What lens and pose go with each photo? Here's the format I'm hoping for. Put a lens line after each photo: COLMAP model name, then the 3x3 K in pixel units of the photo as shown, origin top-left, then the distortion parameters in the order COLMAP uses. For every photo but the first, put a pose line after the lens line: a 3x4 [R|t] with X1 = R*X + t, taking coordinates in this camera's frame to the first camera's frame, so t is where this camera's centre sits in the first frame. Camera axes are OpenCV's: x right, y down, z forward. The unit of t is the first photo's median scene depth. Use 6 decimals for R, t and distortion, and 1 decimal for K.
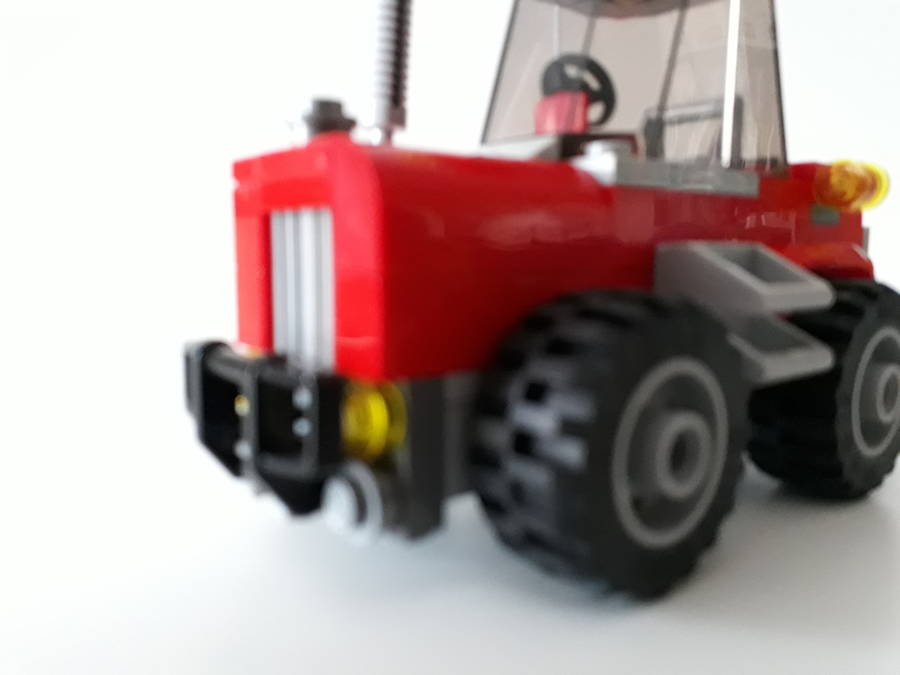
lens RADIAL K [[692.2, 0, 450.0], [0, 692.2, 337.5], [0, 0, 1]] dist [0.039387, -0.002883]
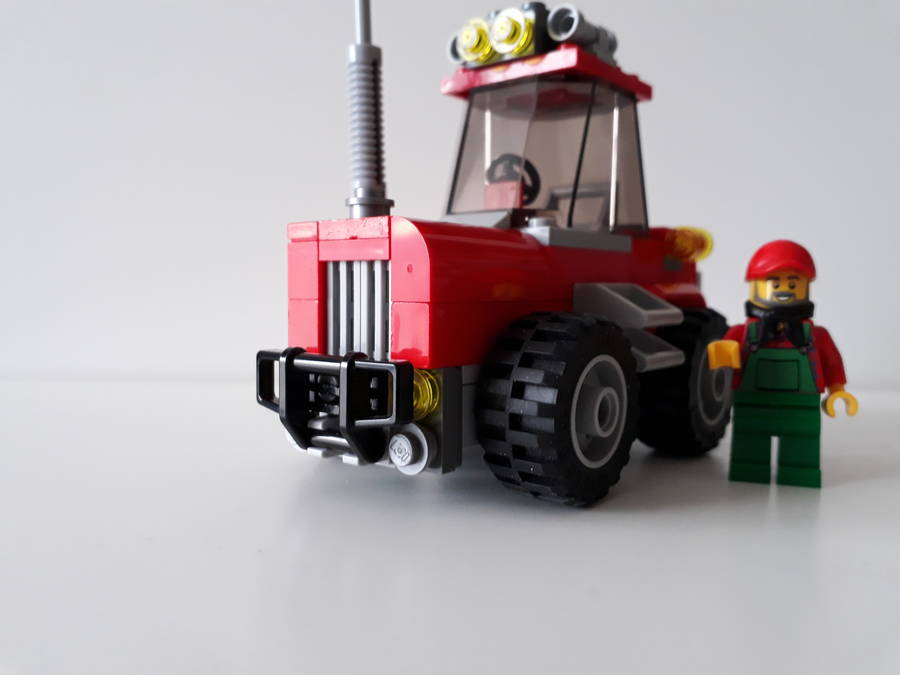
lens RADIAL K [[720.2, 0, 450.0], [0, 720.2, 337.5], [0, 0, 1]] dist [-0.001429, 0.000385]
pose [[0.981433, -0.020207, 0.190738, -0.261149], [0.032387, 0.997615, -0.060960, 0.065118], [-0.189051, 0.066006, 0.979746, -0.455730]]
